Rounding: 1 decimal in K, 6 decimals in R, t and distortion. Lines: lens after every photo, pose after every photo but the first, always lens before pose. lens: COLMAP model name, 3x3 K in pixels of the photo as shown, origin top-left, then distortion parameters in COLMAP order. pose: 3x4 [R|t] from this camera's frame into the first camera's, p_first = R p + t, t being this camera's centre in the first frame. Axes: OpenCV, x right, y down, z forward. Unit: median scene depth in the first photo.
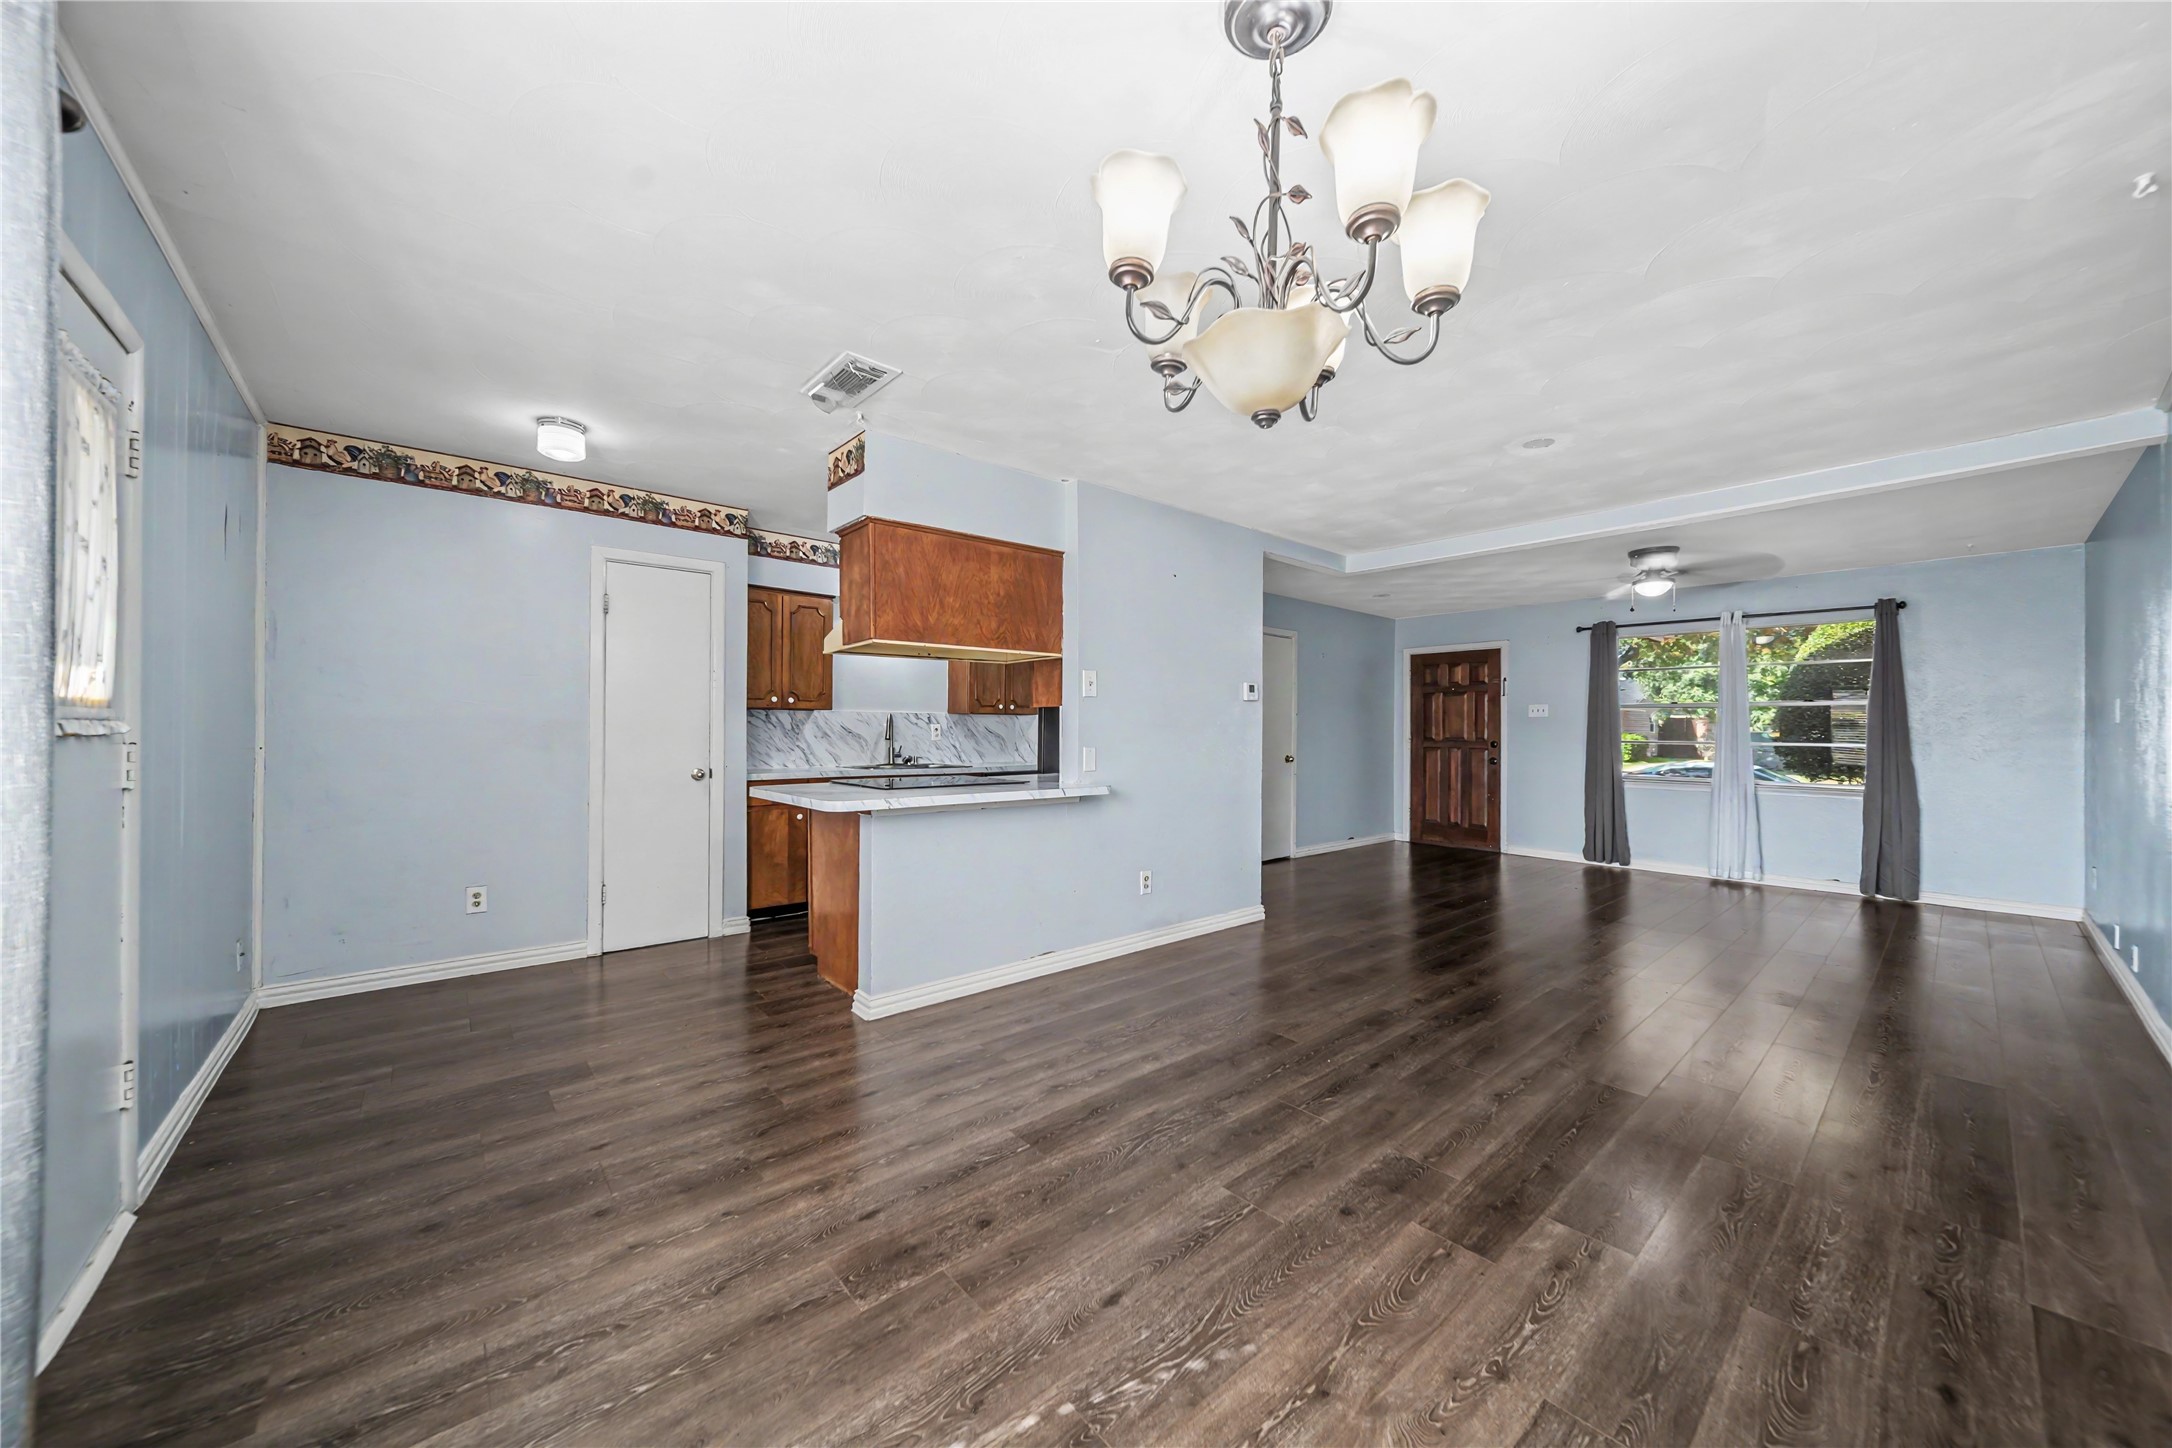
lens RADIAL K [[766.2, 0, 1077.2], [0, 766.2, 723.5], [0, 0, 1]] dist [0.000054, -0.001419]
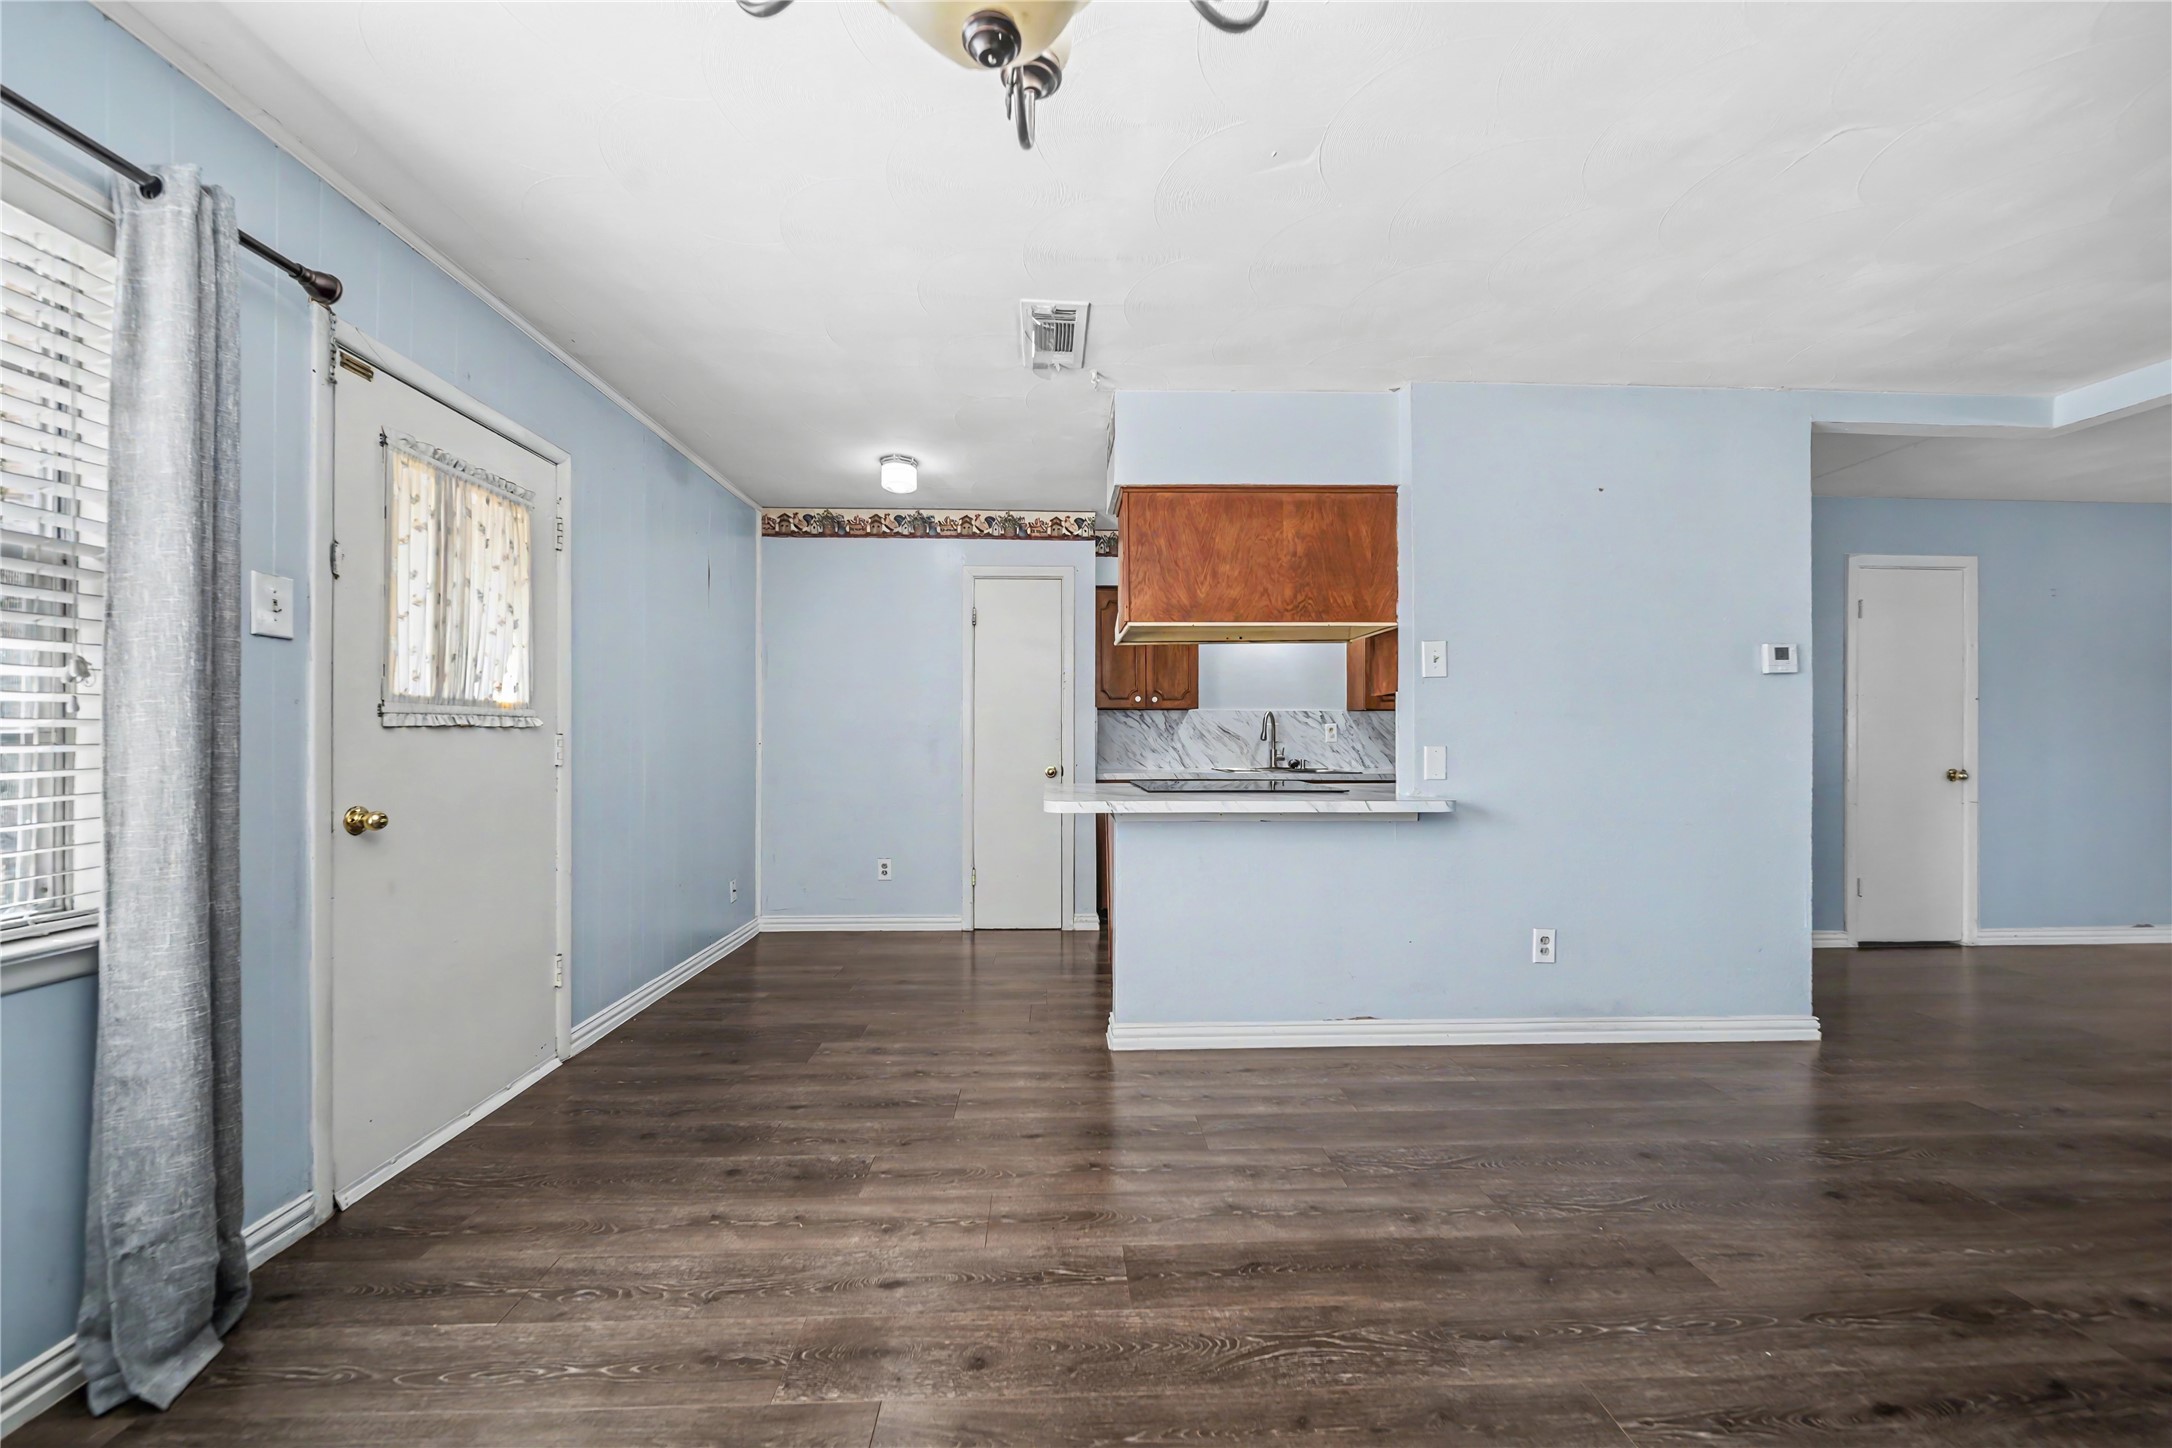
lens RADIAL K [[766.2, 0, 1083.8], [0, 766.2, 729.9], [0, 0, 1]] dist [0.000054, -0.001419]
pose [[0.784553, -0.009767, -0.619985, 0.233387], [0.008040, 0.999952, -0.005579, 0.018908], [0.620009, -0.000608, 0.784594, 0.255509]]
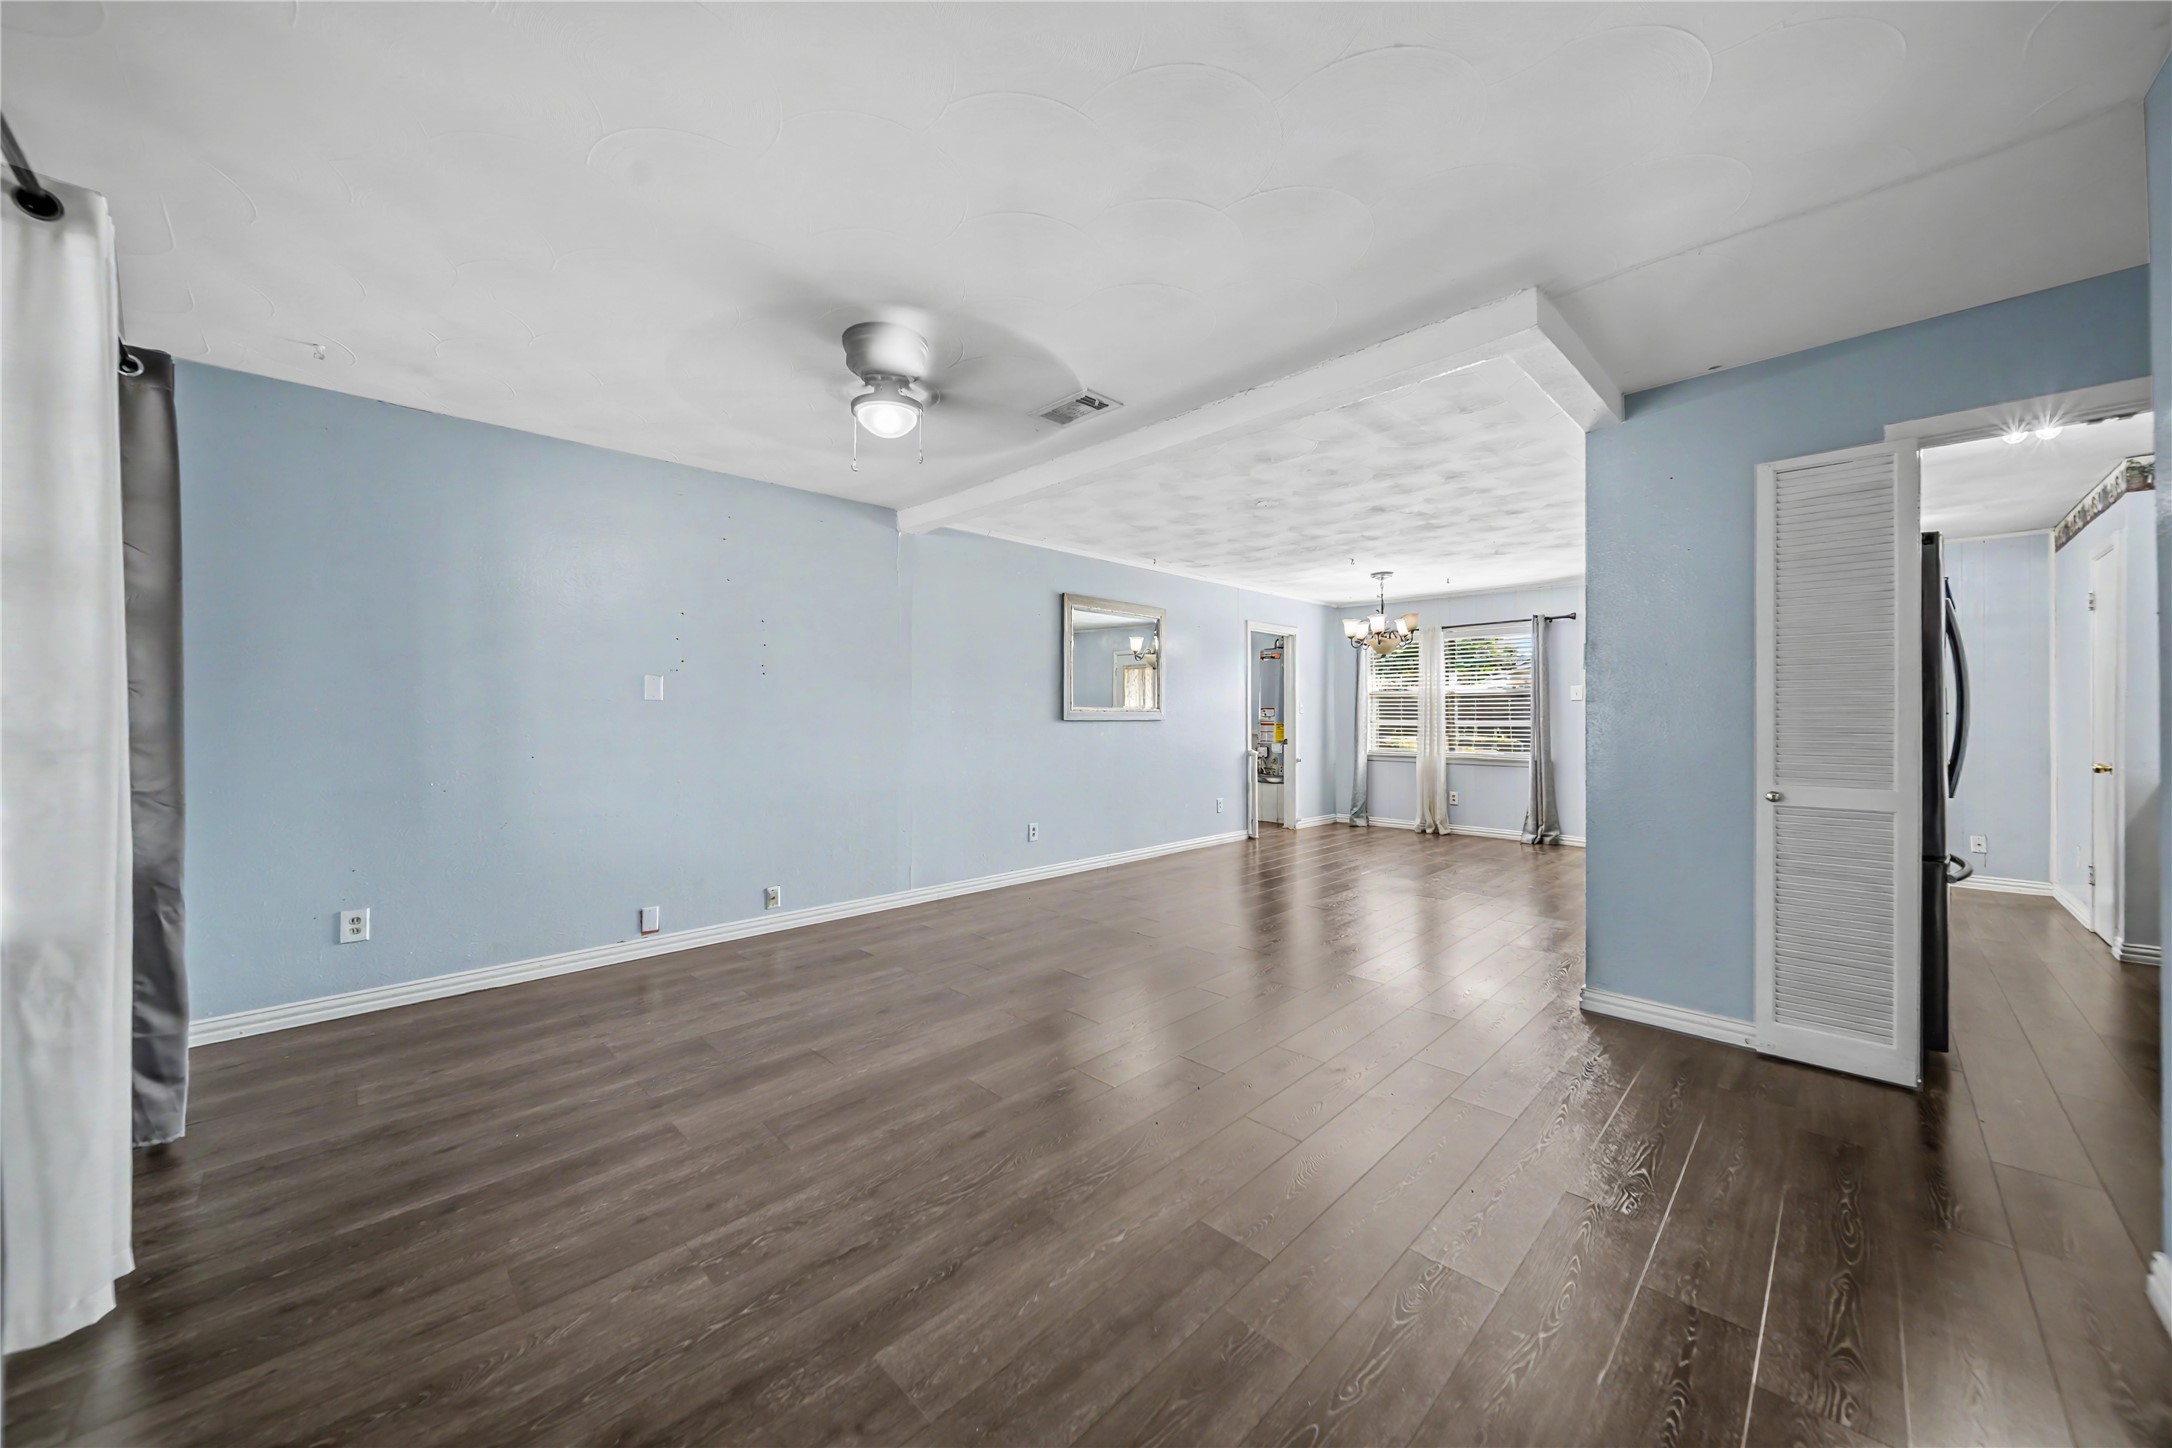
lens RADIAL K [[766.2, 0, 1079.8], [0, 766.2, 724.4], [0, 0, 1]] dist [0.000054, -0.001419]
pose [[-0.997361, -0.015927, -0.070830, 0.969925], [-0.016134, 0.999867, 0.002354, 0.032885], [0.070783, 0.003491, -0.997486, 2.195930]]
